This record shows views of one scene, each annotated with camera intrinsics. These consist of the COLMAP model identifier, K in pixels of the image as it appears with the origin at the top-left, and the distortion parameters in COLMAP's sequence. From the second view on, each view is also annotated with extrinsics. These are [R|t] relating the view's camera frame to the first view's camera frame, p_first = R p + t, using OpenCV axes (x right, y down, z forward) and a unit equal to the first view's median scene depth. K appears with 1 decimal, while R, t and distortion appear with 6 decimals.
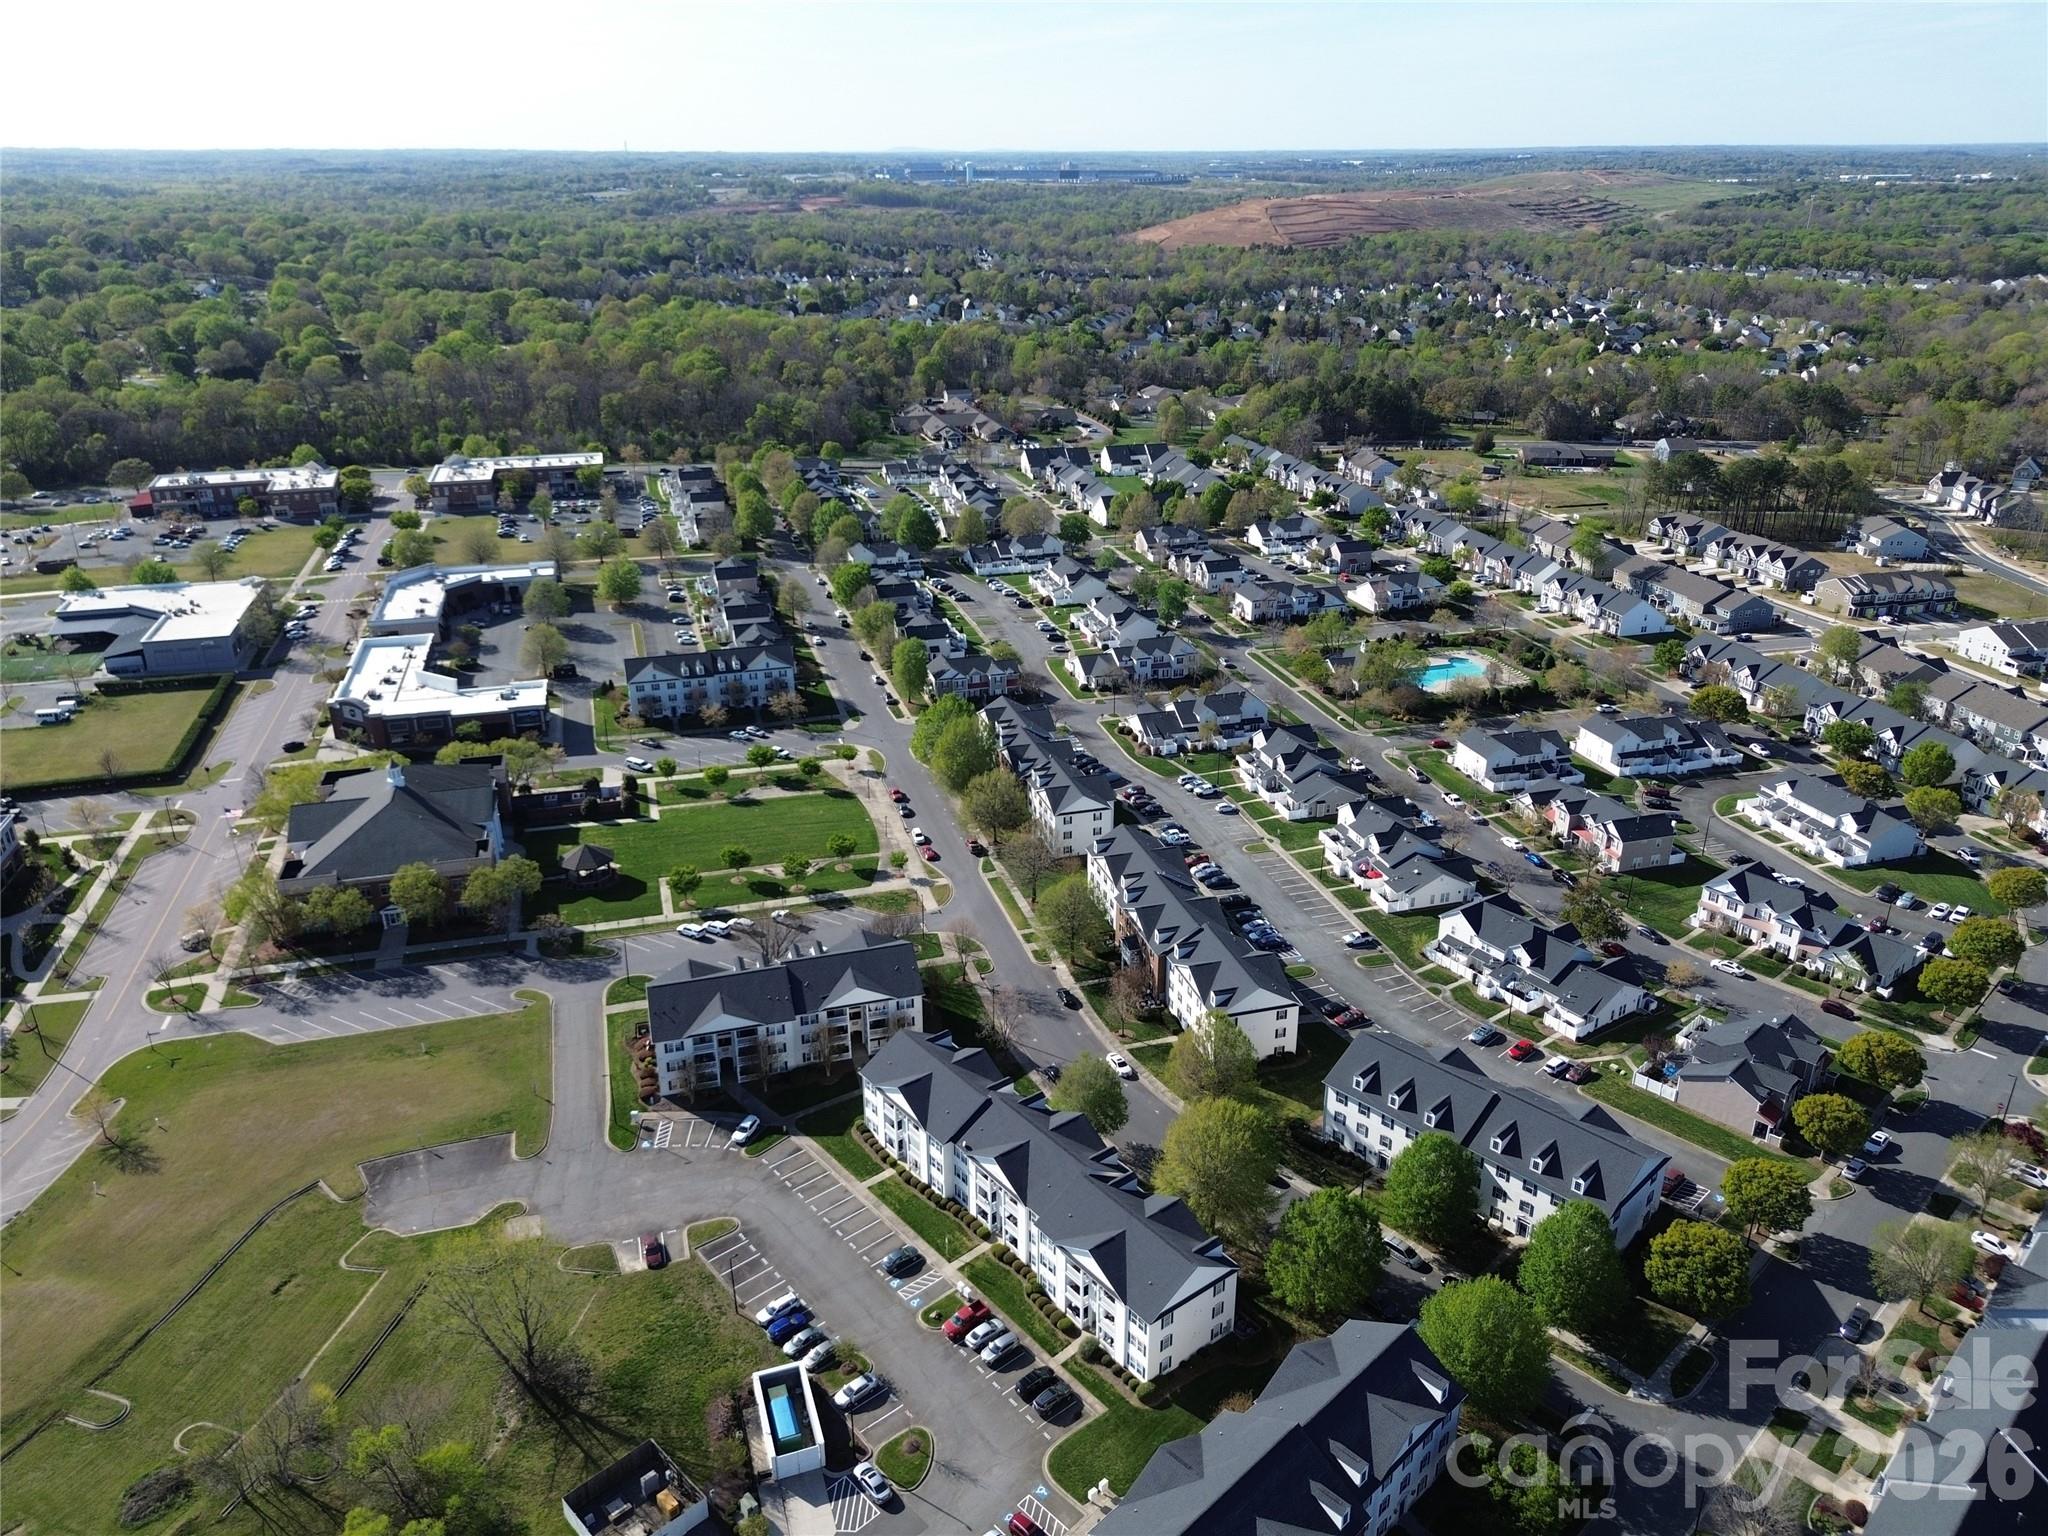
lens RADIAL K [[1474.2, 0, 1024.0], [0, 1474.2, 768.0], [0, 0, 1]] dist [0.093273, -0.109890]
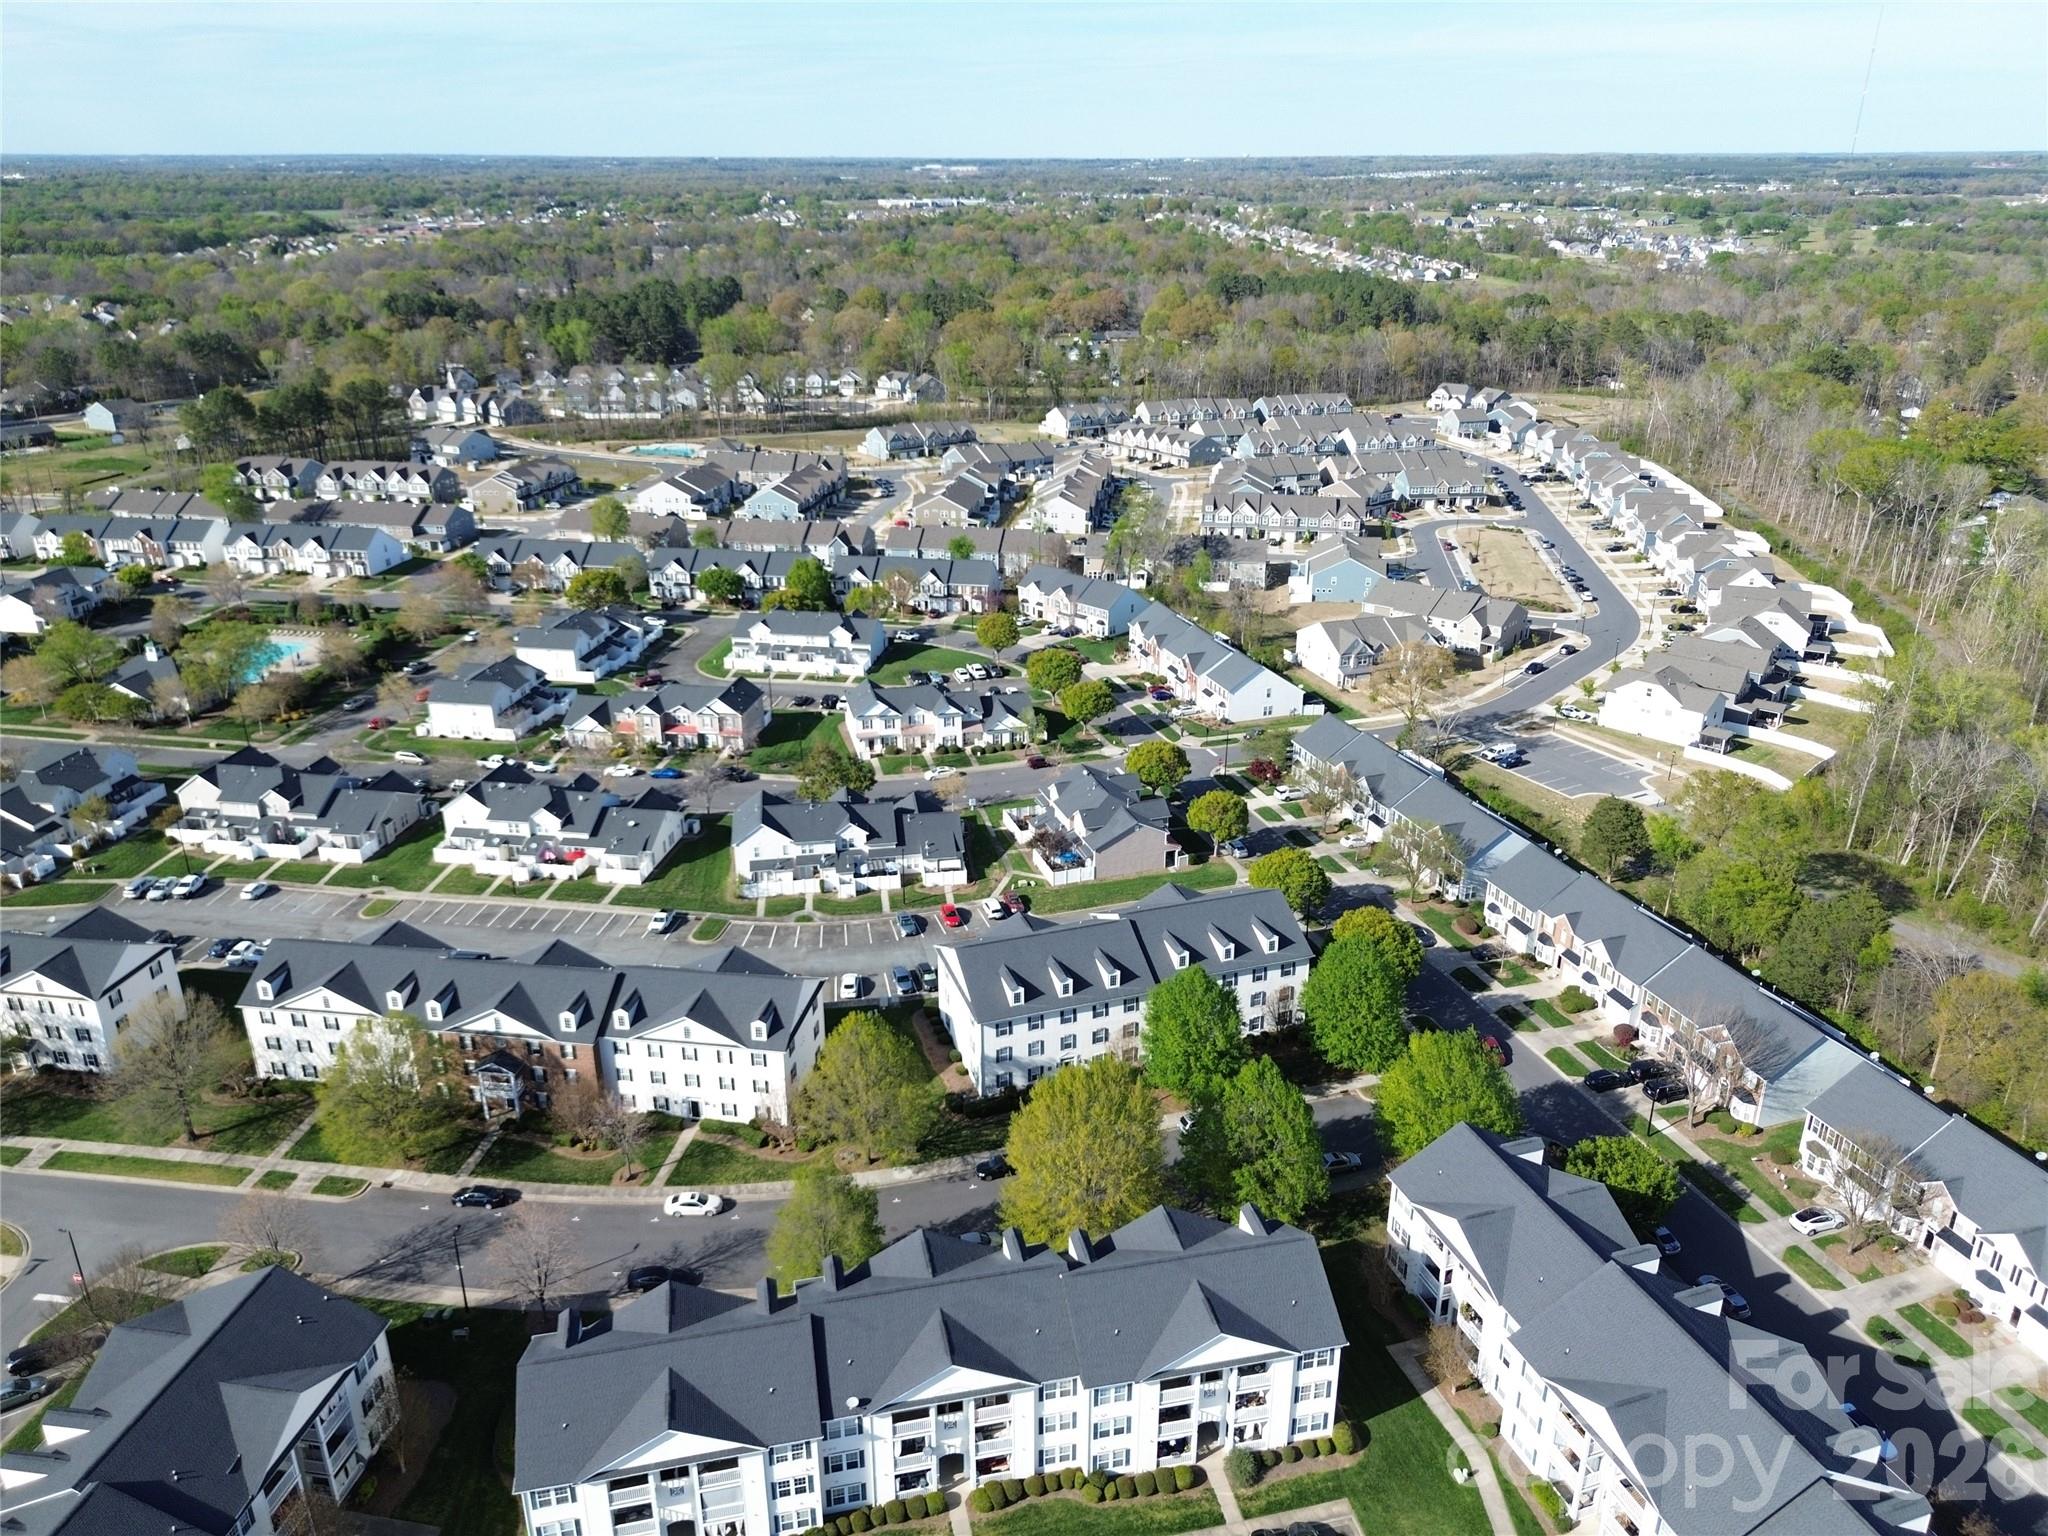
lens RADIAL K [[1474.2, 0, 1024.0], [0, 1474.2, 768.0], [0, 0, 1]] dist [0.093273, -0.109890]
pose [[0.424205, -0.341548, 0.838687, -0.258671], [0.354310, 0.914914, 0.193382, -0.029981], [-0.833375, 0.215121, 0.509125, 0.398322]]
